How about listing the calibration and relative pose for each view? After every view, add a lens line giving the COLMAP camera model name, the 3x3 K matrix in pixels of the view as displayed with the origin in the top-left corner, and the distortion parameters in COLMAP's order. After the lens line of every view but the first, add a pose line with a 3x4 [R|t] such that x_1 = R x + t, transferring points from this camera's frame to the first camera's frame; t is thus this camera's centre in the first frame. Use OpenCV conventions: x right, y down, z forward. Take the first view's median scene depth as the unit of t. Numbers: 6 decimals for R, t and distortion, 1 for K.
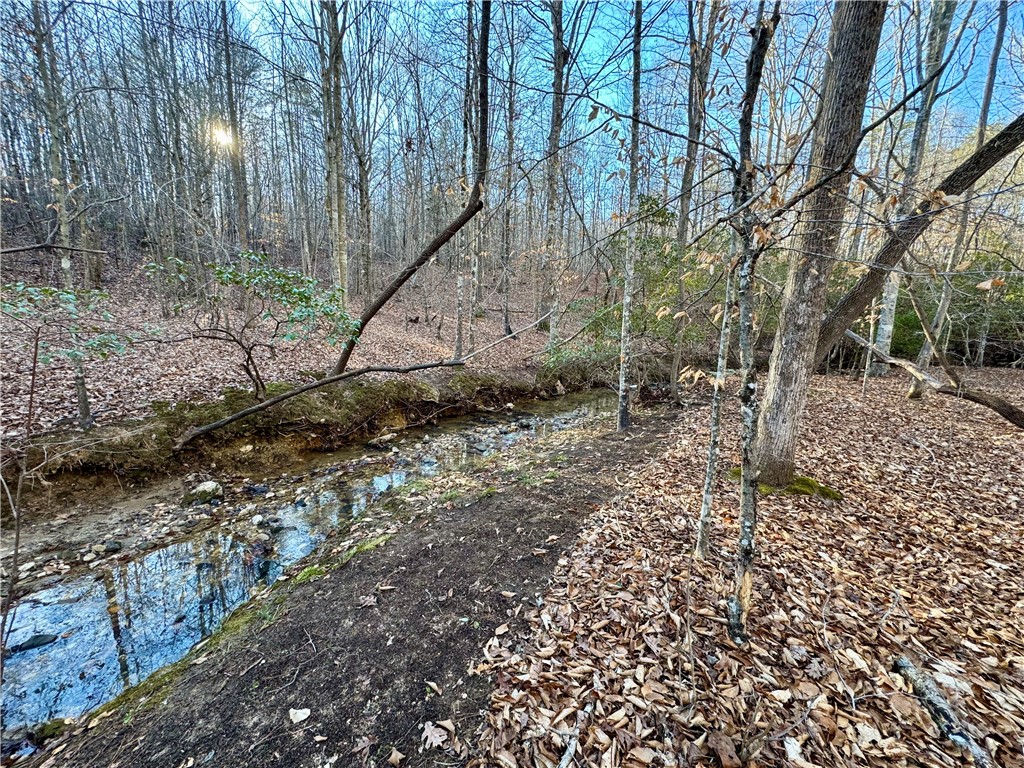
lens RADIAL K [[408.6, 0, 511.7], [0, 408.6, 384.3], [0, 0, 1]] dist [0.001122, -0.000163]
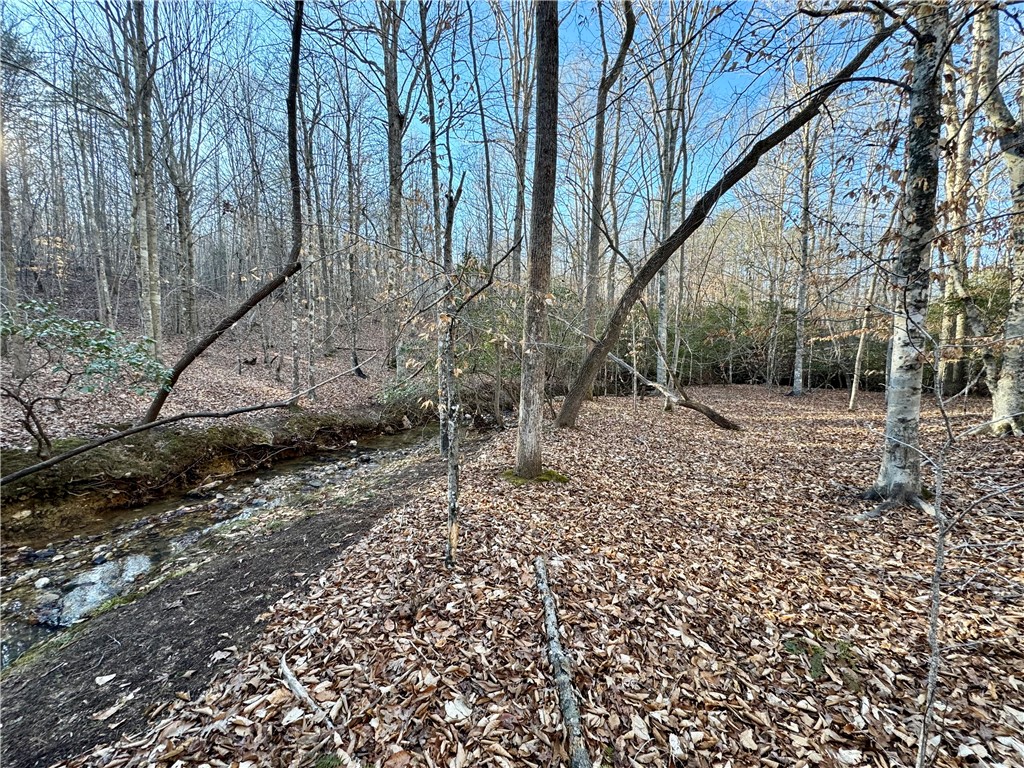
lens RADIAL K [[408.6, 0, 512.1], [0, 408.6, 384.6], [0, 0, 1]] dist [0.001122, -0.000163]
pose [[0.947598, -0.044984, 0.316283, 0.091344], [0.071286, 0.994848, -0.072082, 0.014022], [-0.311411, 0.090851, 0.945922, -0.194282]]
